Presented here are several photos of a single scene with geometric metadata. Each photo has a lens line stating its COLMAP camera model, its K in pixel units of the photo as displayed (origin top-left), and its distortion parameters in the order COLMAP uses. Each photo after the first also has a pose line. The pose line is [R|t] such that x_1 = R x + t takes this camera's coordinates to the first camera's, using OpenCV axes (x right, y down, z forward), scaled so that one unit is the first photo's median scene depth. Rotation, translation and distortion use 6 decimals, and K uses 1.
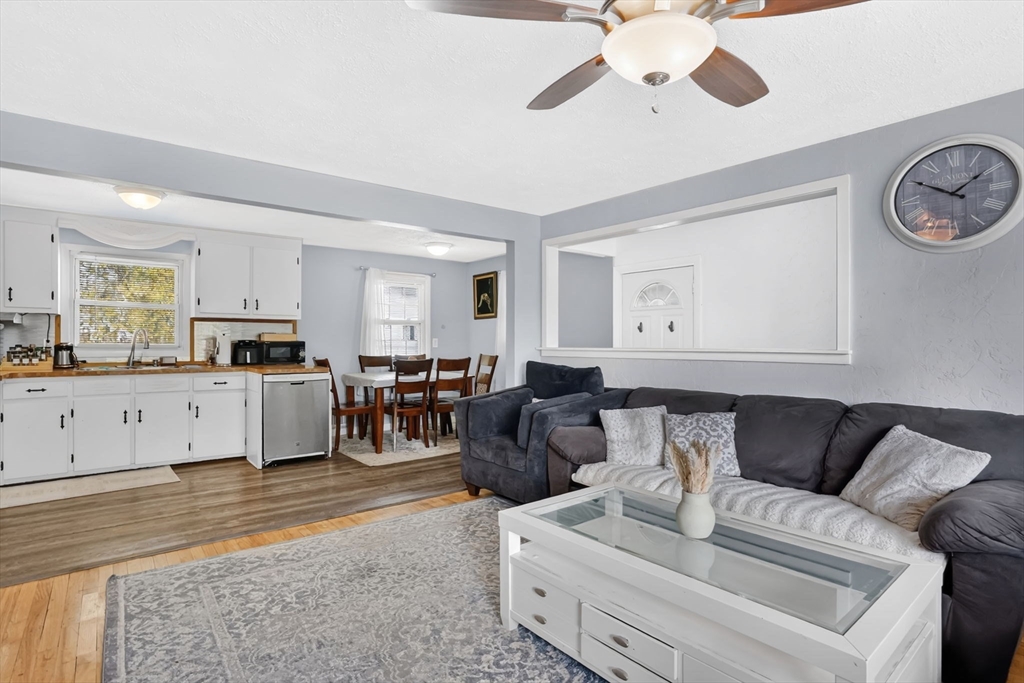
lens RADIAL K [[503.9, 0, 524.3], [0, 503.9, 343.0], [0, 0, 1]] dist [-0.047412, 0.020972]
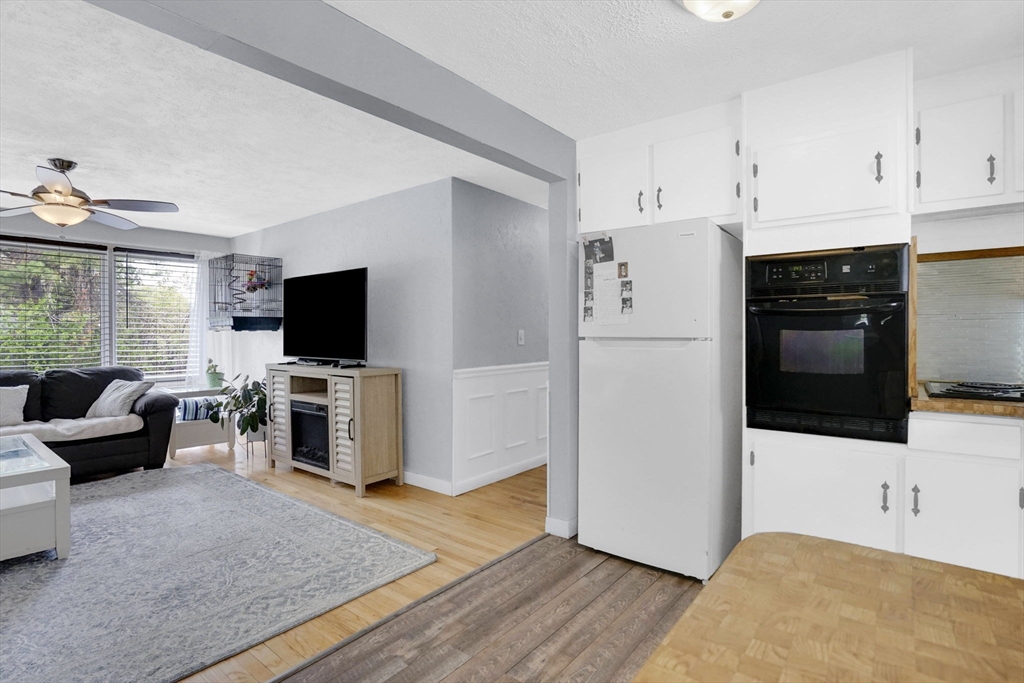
lens RADIAL K [[503.3, 0, 502.5], [0, 503.3, 336.5], [0, 0, 1]] dist [-0.048305, 0.016490]
pose [[-0.983818, -0.001709, -0.179162, -0.427709], [-0.002648, 0.999984, 0.005000, -0.002873], [0.179151, 0.005394, -0.983807, 1.134825]]
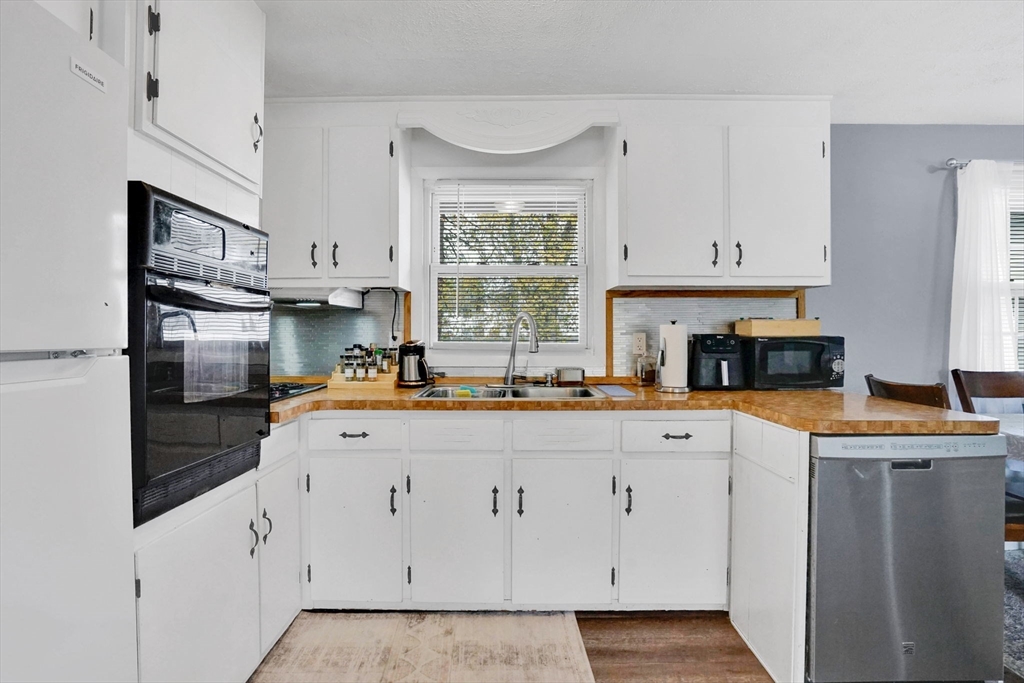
lens RADIAL K [[515.5, 0, 461.5], [0, 515.5, 335.6], [0, 0, 1]] dist [-0.045404, -0.000509]
pose [[0.689925, -0.003270, -0.723873, -0.468858], [0.001597, 0.999994, -0.002996, -0.004285], [0.723879, 0.000911, 0.689926, 0.626752]]
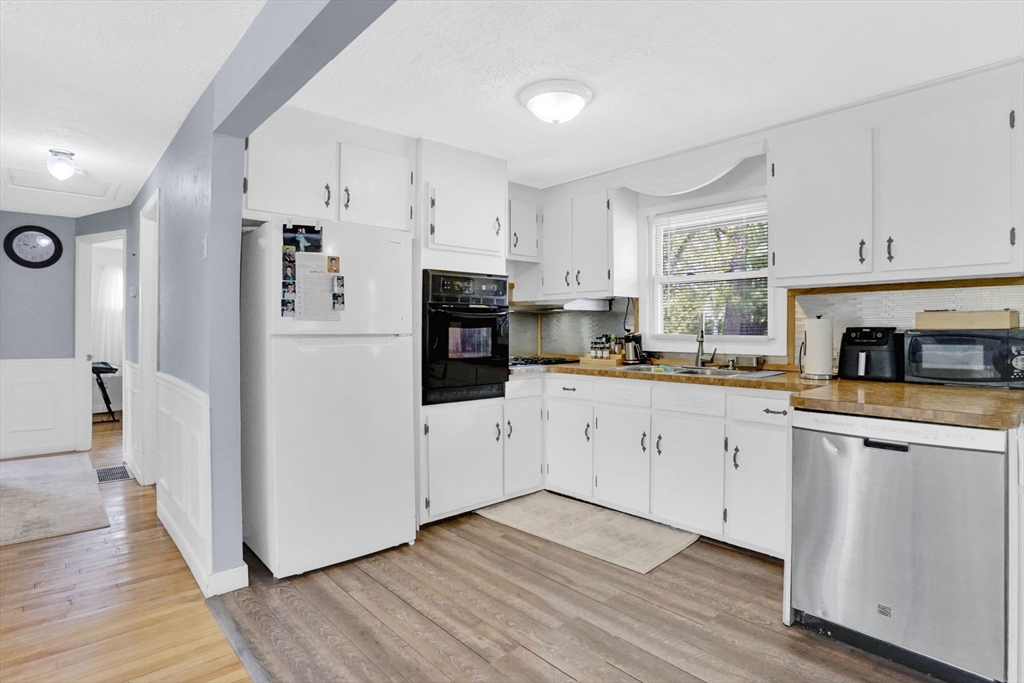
lens RADIAL K [[497.3, 0, 515.2], [0, 497.3, 329.5], [0, 0, 1]] dist [-0.045084, 0.015897]
pose [[-0.017188, -0.001246, -0.999851, -0.129885], [0.000112, 0.999999, -0.001248, -0.003955], [0.999852, -0.000134, -0.017188, 0.807207]]
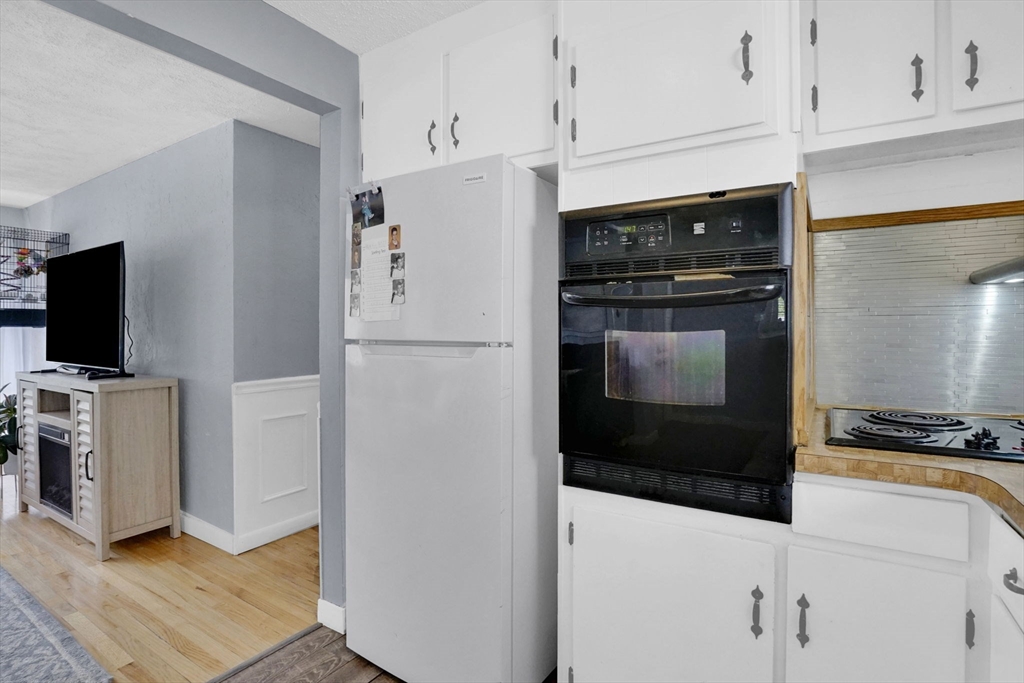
lens RADIAL K [[511.1, 0, 510.5], [0, 511.1, 331.5], [0, 0, 1]] dist [-0.050208, 0.015123]
pose [[-0.957071, -0.001959, -0.289848, -0.636571], [-0.003142, 0.999989, 0.003617, -0.007674], [0.289838, 0.004373, -0.957066, 0.984148]]
